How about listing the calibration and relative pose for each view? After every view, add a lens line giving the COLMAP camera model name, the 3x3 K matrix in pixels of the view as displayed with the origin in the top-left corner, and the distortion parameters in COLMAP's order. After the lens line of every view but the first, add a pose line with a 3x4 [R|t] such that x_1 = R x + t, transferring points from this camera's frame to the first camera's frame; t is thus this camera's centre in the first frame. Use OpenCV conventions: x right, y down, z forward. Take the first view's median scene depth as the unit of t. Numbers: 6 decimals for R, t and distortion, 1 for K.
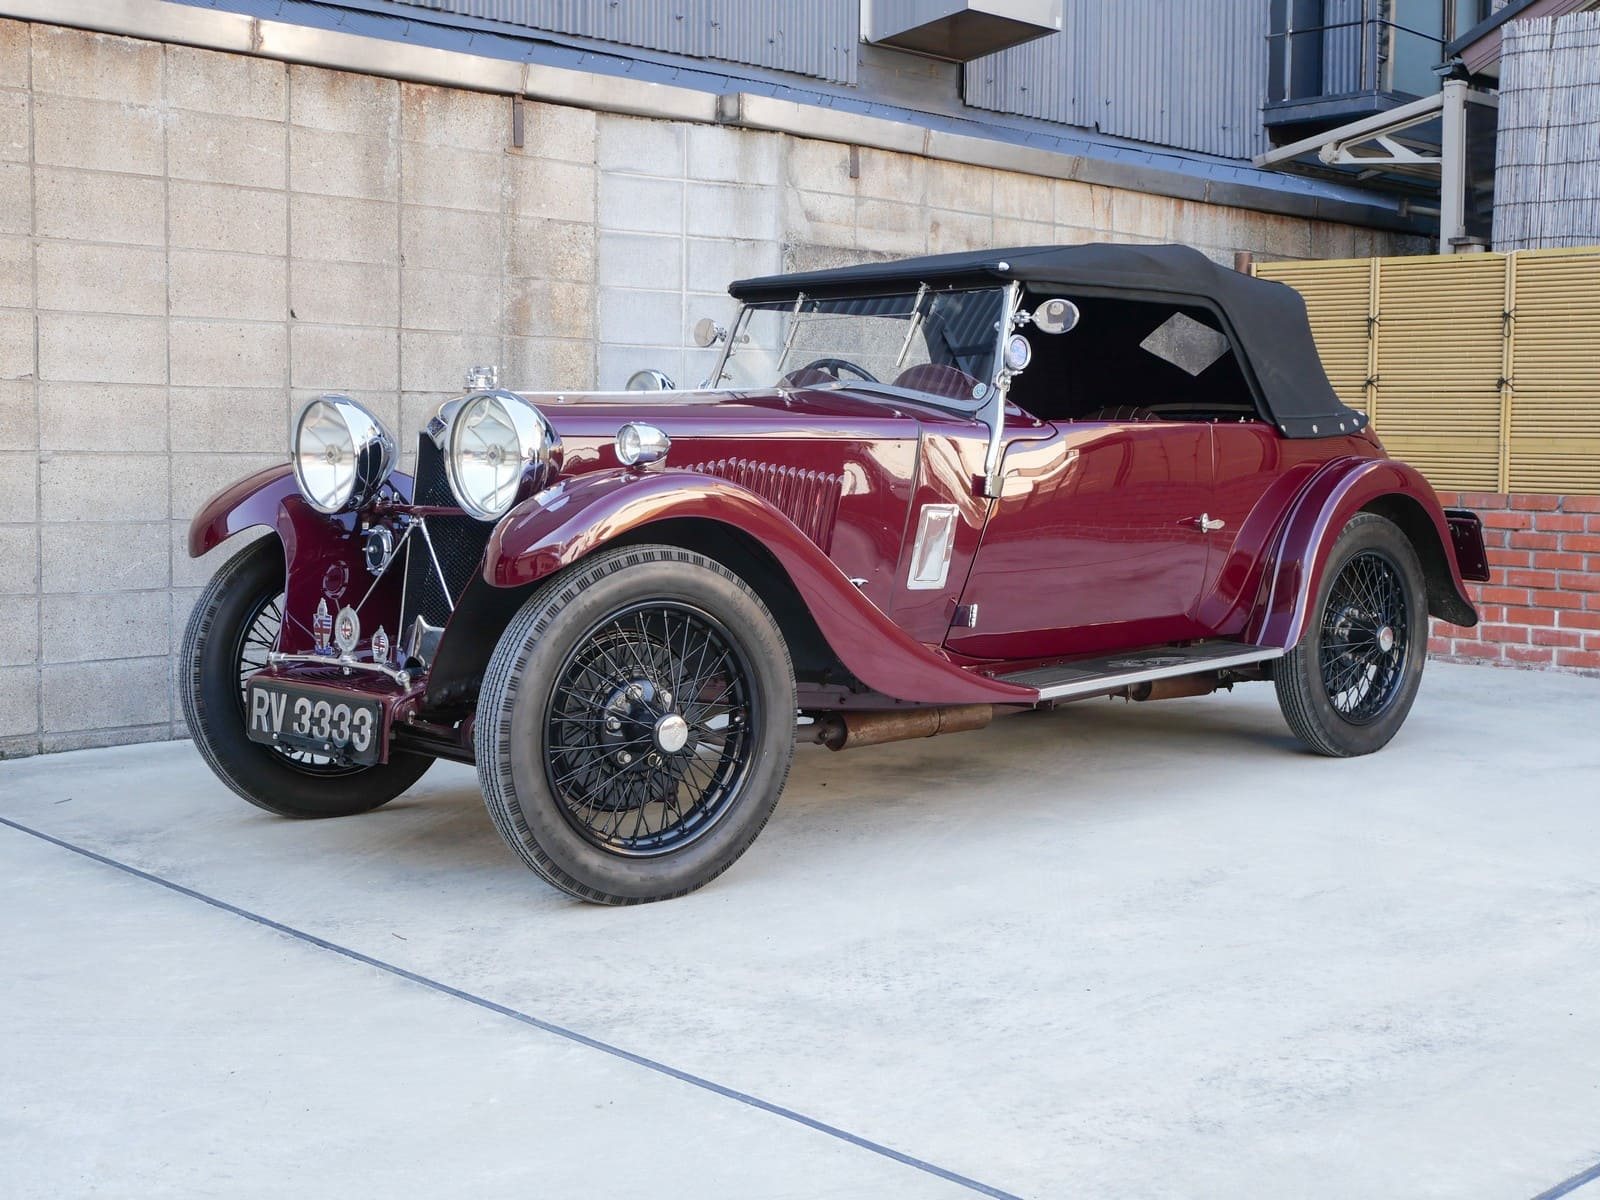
lens RADIAL K [[2115.2, 0, 800.0], [0, 2115.2, 600.0], [0, 0, 1]] dist [-0.026350, 0.054424]
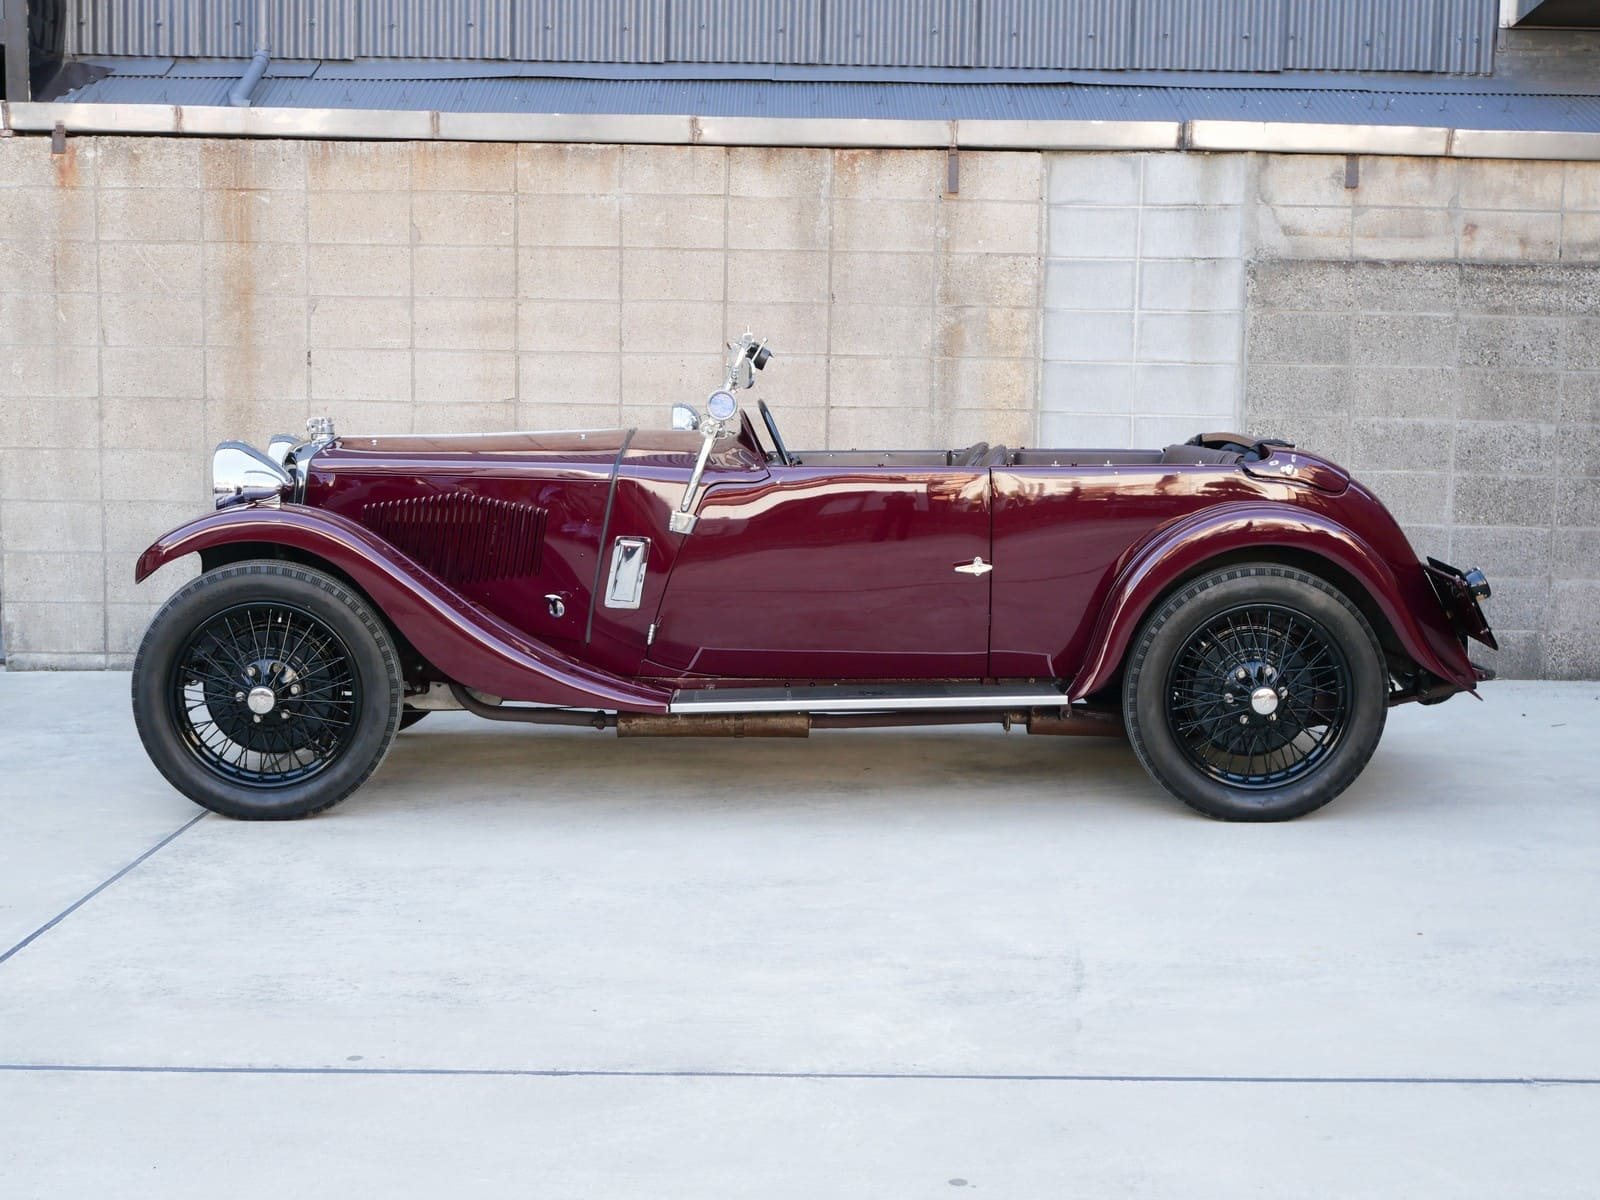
lens RADIAL K [[2115.2, 0, 800.0], [0, 2115.2, 600.0], [0, 0, 1]] dist [-0.026350, 0.054424]
pose [[0.705877, 0.083190, -0.703432, 0.643340], [-0.056843, 0.996529, 0.060813, -0.059781], [0.706050, -0.002941, 0.708156, 0.128249]]
